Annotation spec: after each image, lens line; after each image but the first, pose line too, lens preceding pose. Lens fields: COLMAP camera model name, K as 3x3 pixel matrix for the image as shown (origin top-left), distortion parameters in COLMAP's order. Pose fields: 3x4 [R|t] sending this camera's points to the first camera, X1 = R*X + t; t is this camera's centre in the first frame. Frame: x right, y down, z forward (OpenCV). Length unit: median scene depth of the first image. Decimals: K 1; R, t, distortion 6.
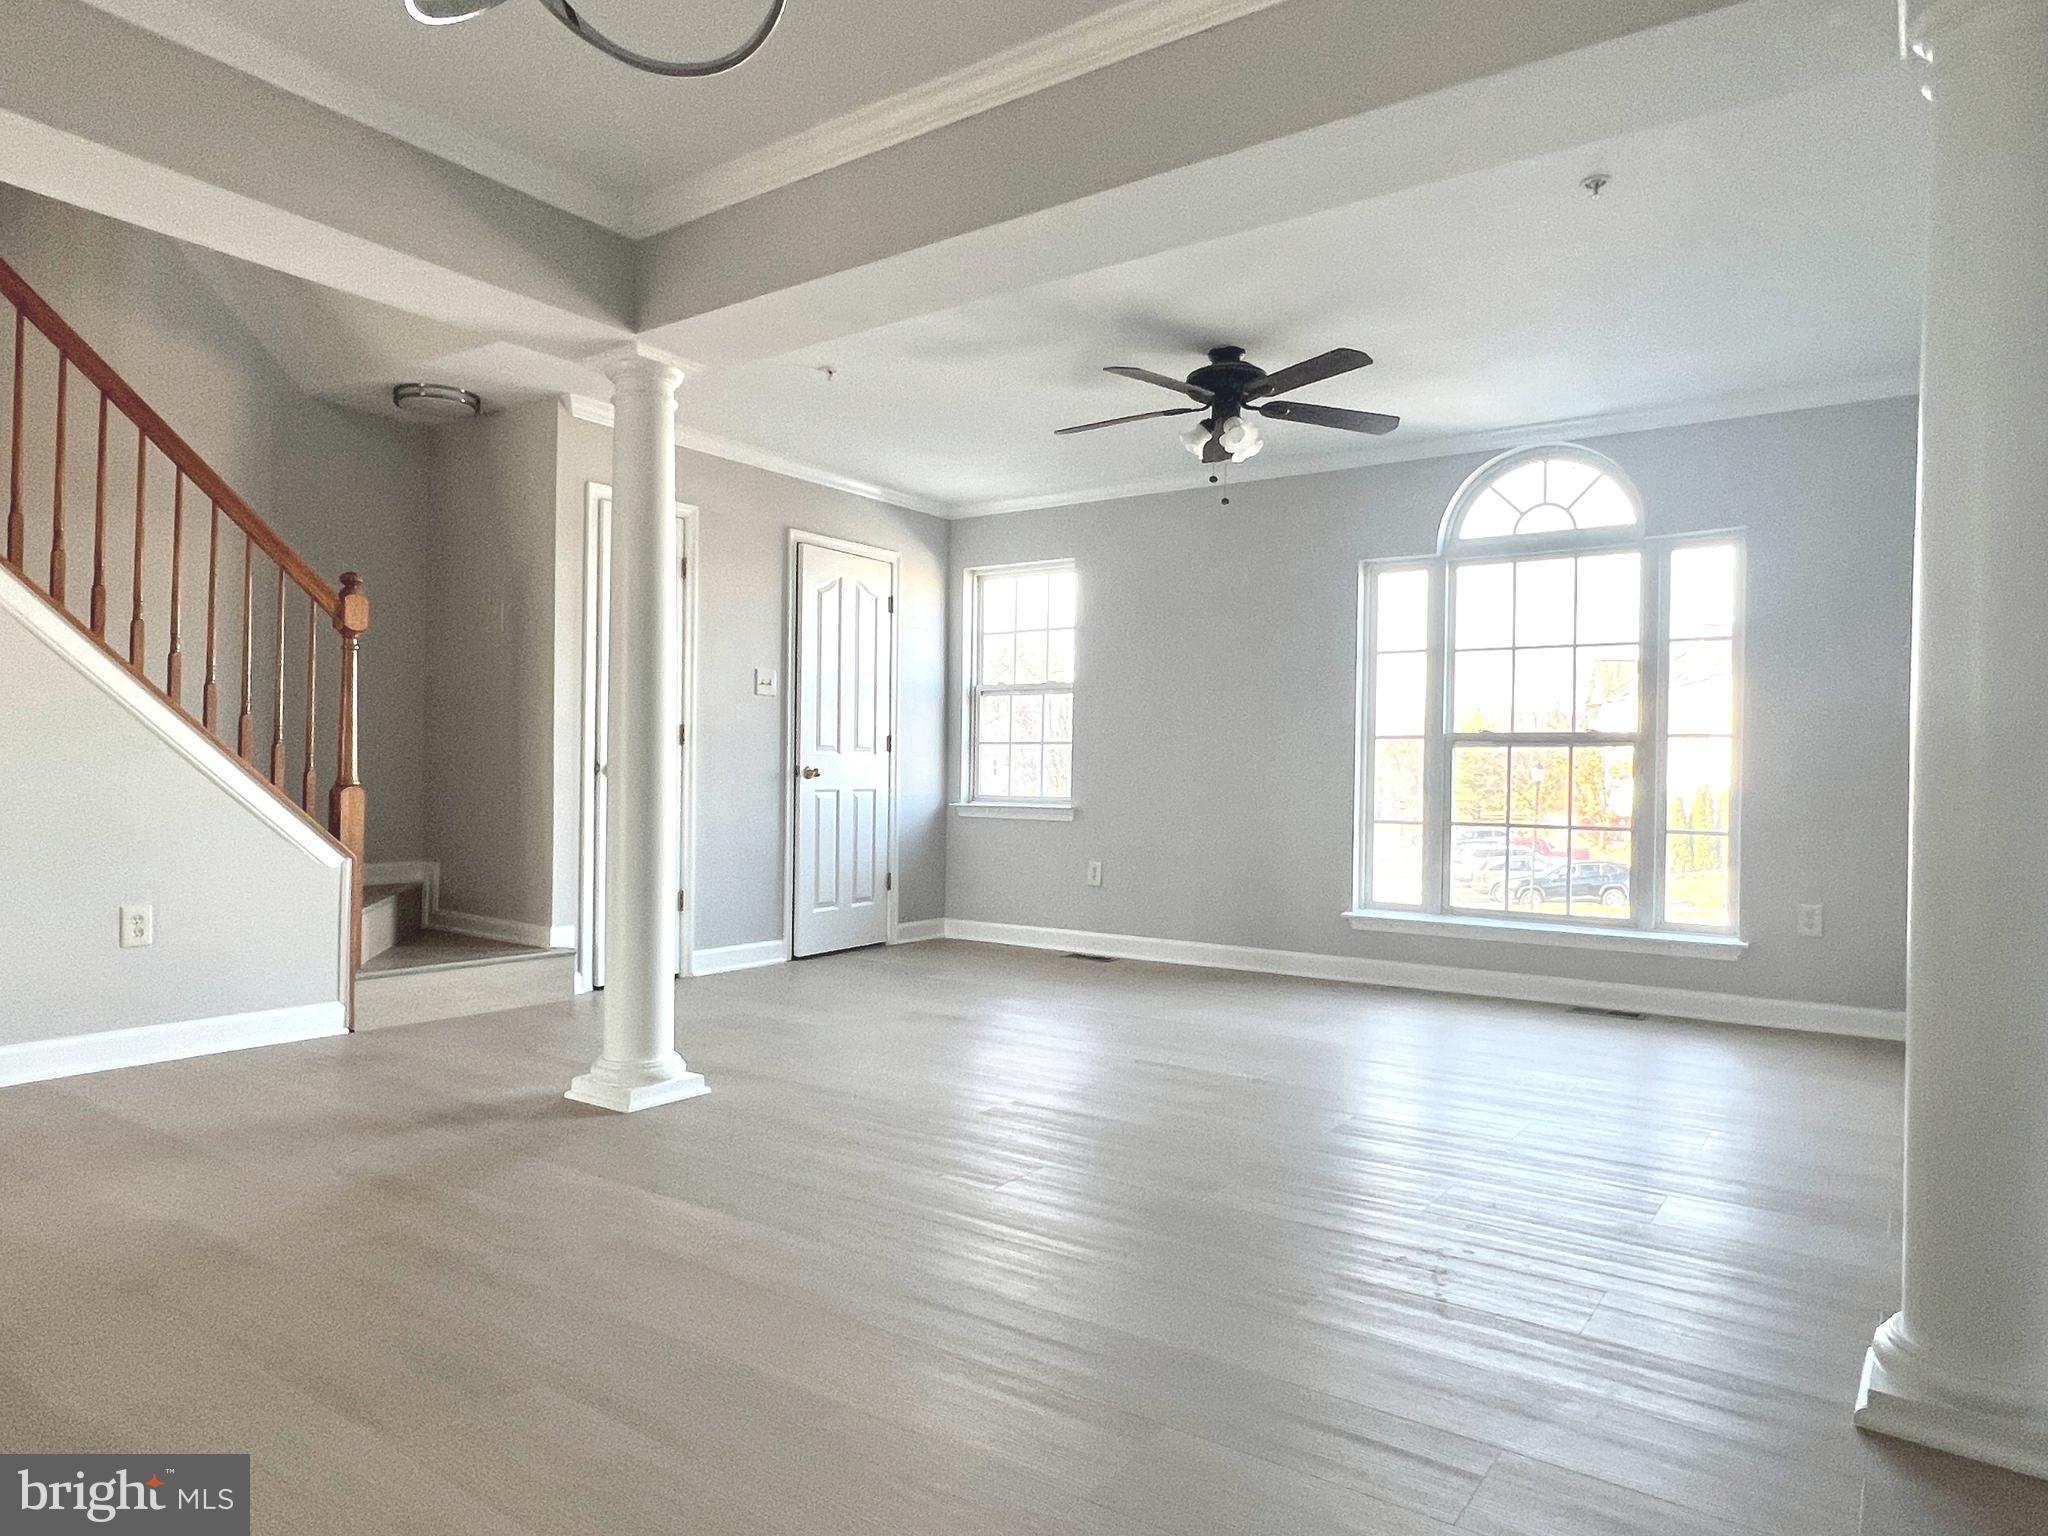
lens RADIAL K [[1261.0, 0, 1006.4], [0, 1261.0, 778.2], [0, 0, 1]] dist [-0.017031, 0.005299]
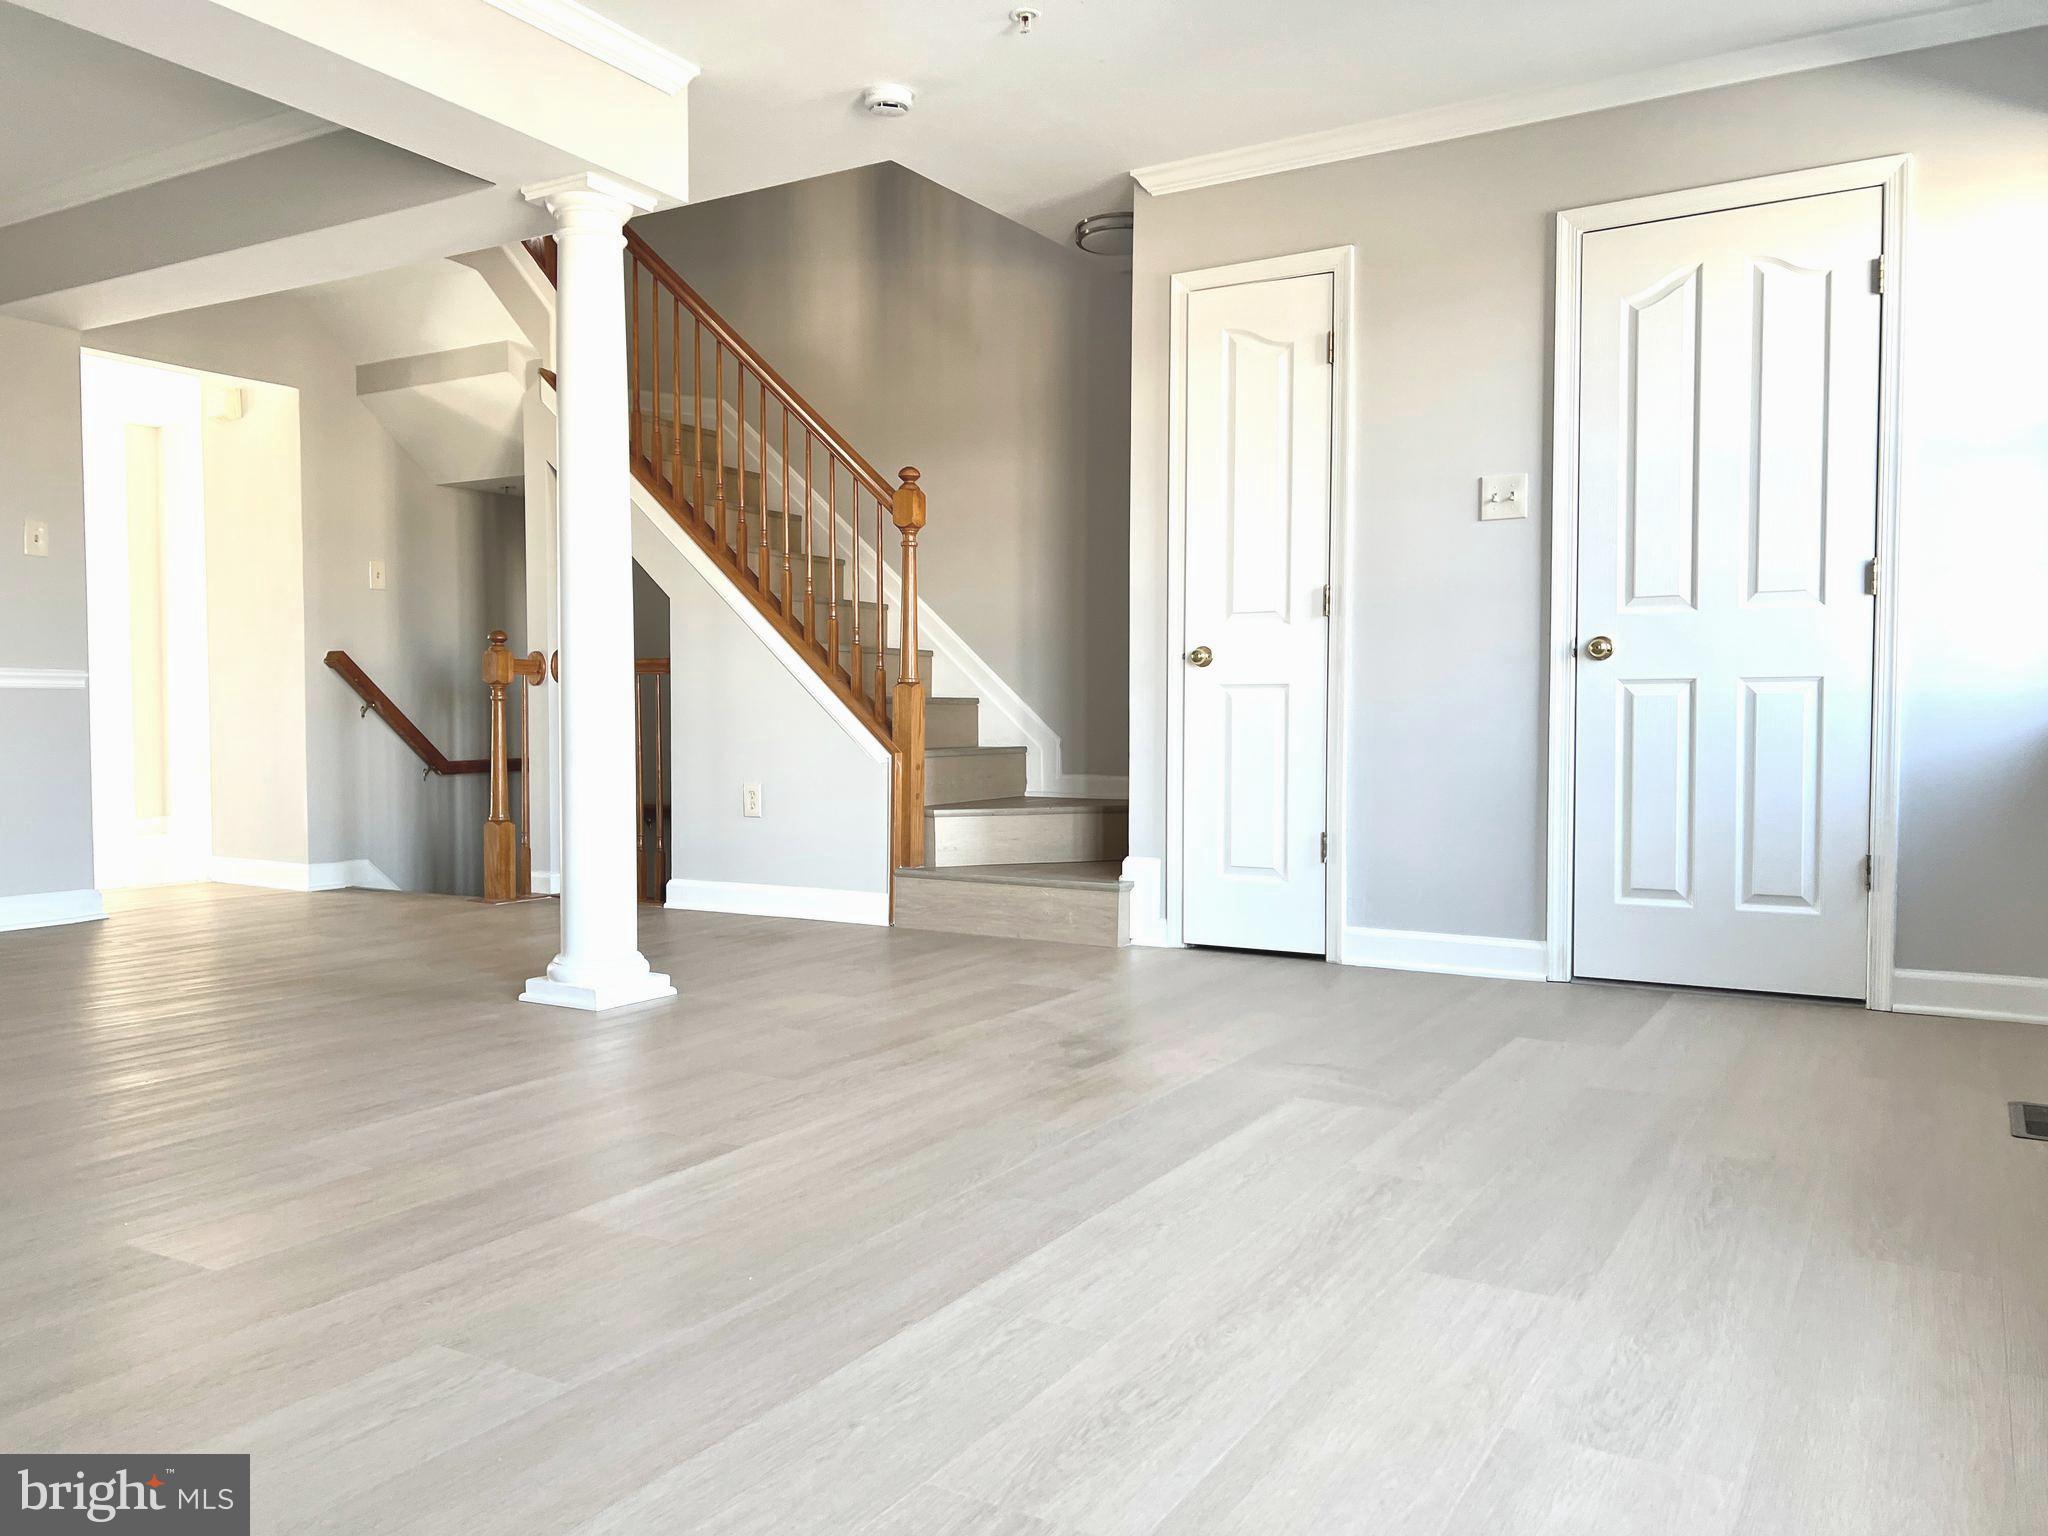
lens RADIAL K [[1524.3, 0, 1034.1], [0, 1524.3, 792.8], [0, 0, 1]] dist [0.041981, -0.070503]
pose [[0.086211, 0.031984, -0.995763, 0.696326], [-0.004285, 0.999487, 0.031733, 0.055068], [0.996268, 0.001531, 0.086304, 0.993675]]
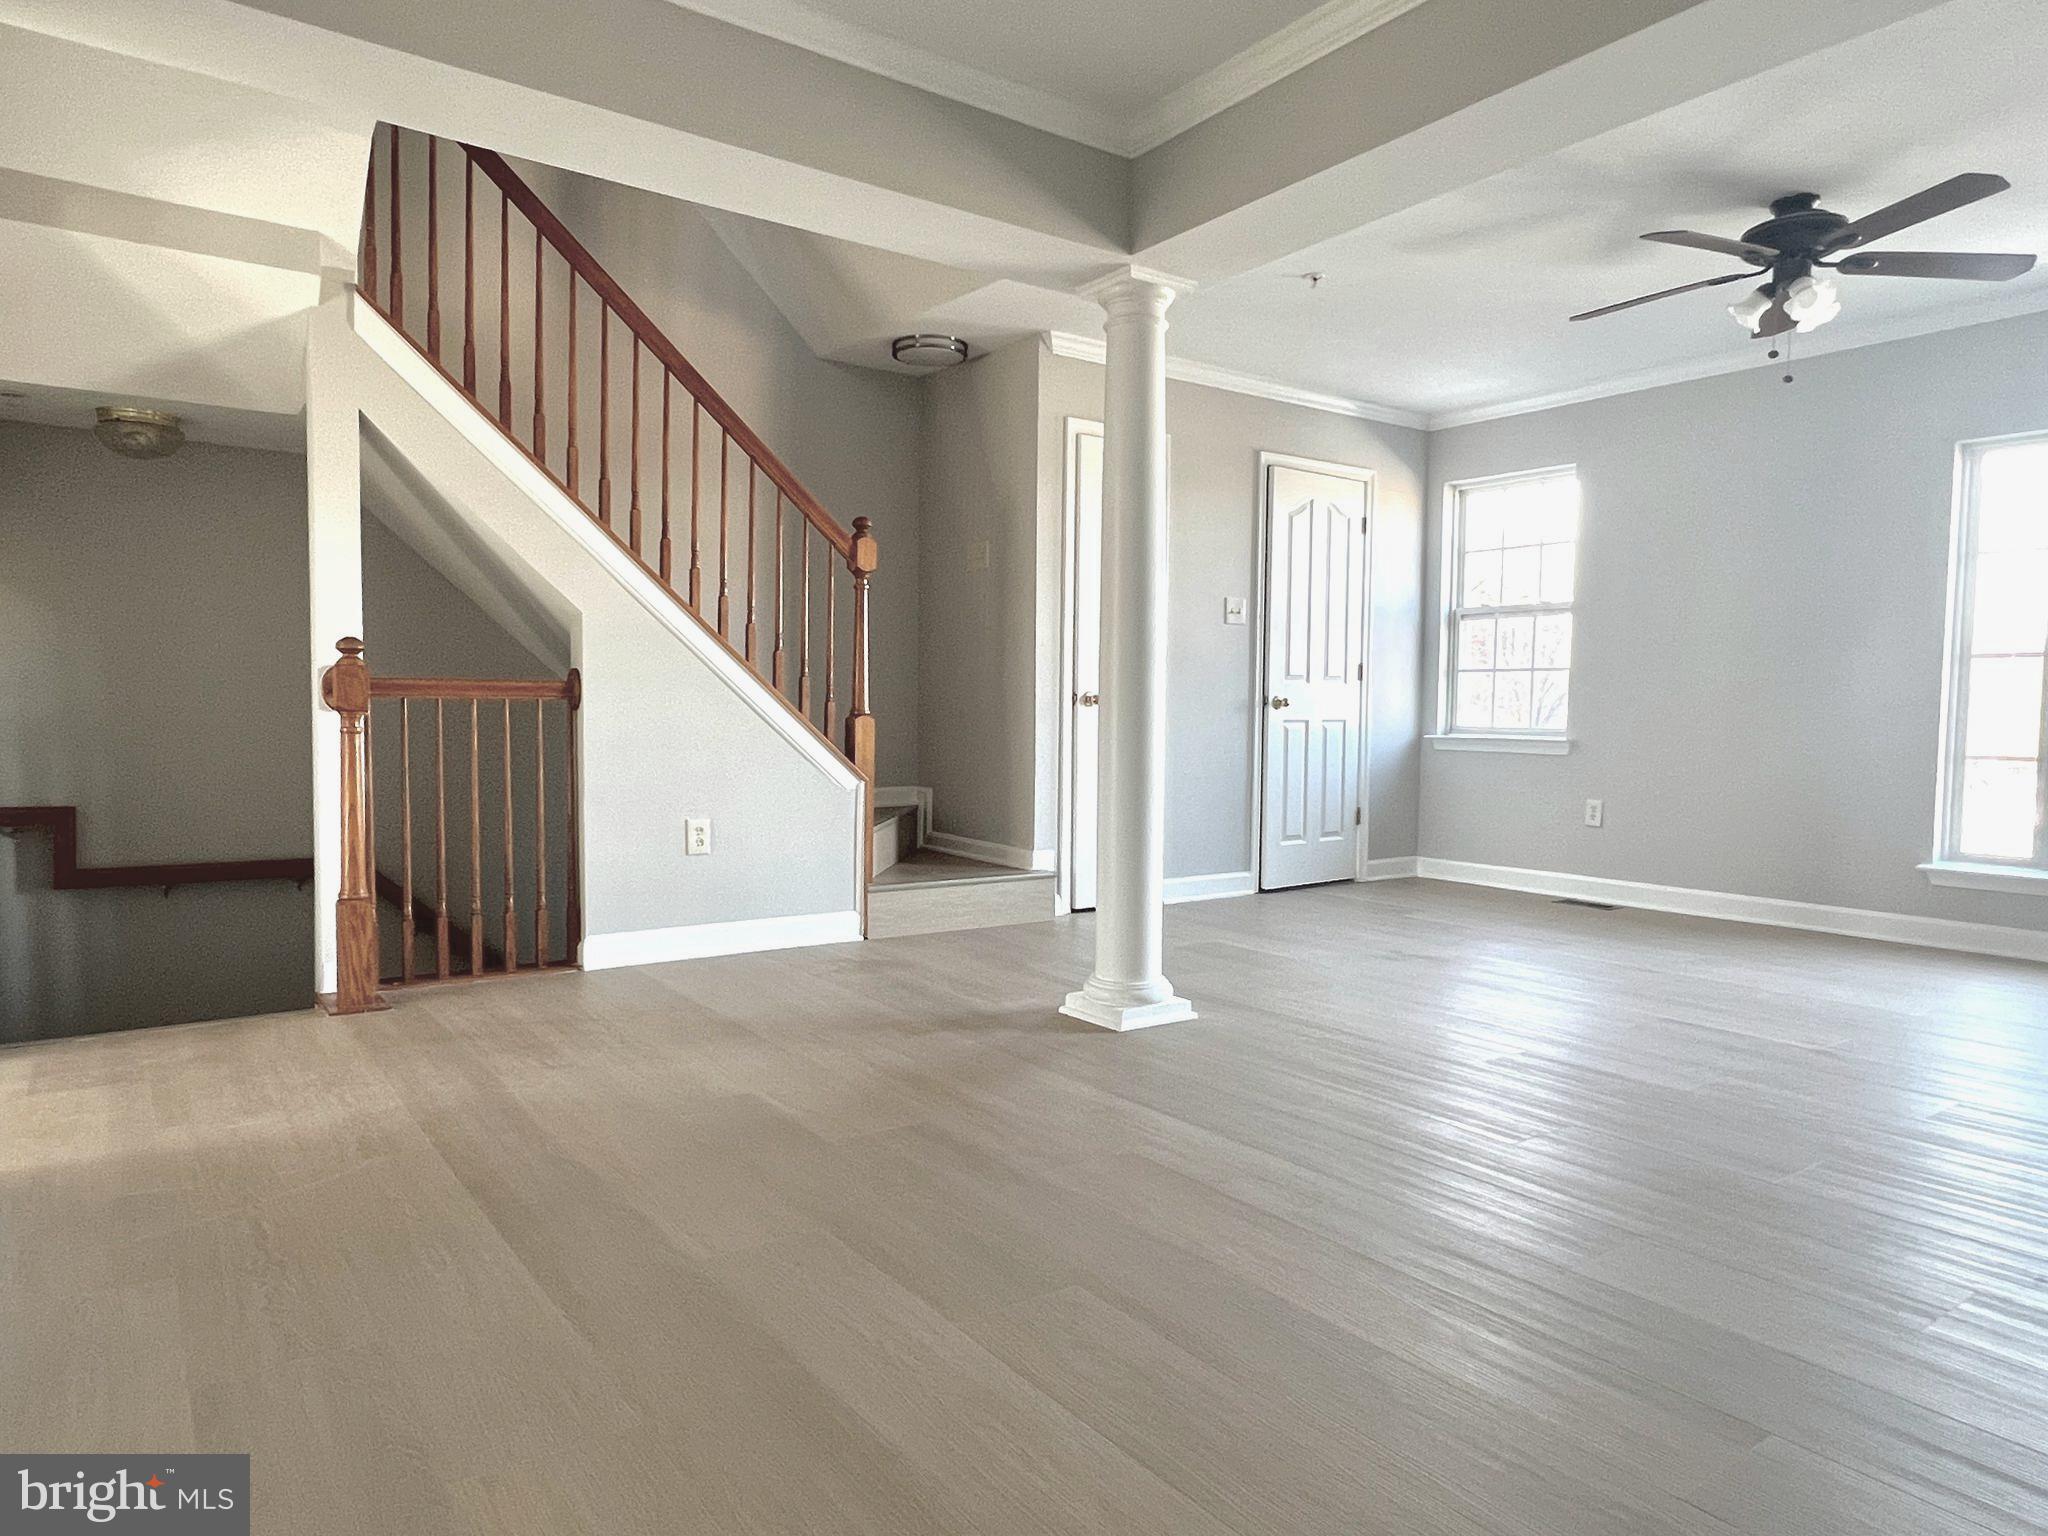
lens RADIAL K [[1261.0, 0, 1012.9], [0, 1261.0, 781.5], [0, 0, 1]] dist [-0.017031, 0.005299]
pose [[0.942934, 0.015496, -0.332618, -0.034823], [0.002373, 0.998578, 0.053250, 0.005899], [0.332970, -0.051001, 0.941557, 0.010863]]
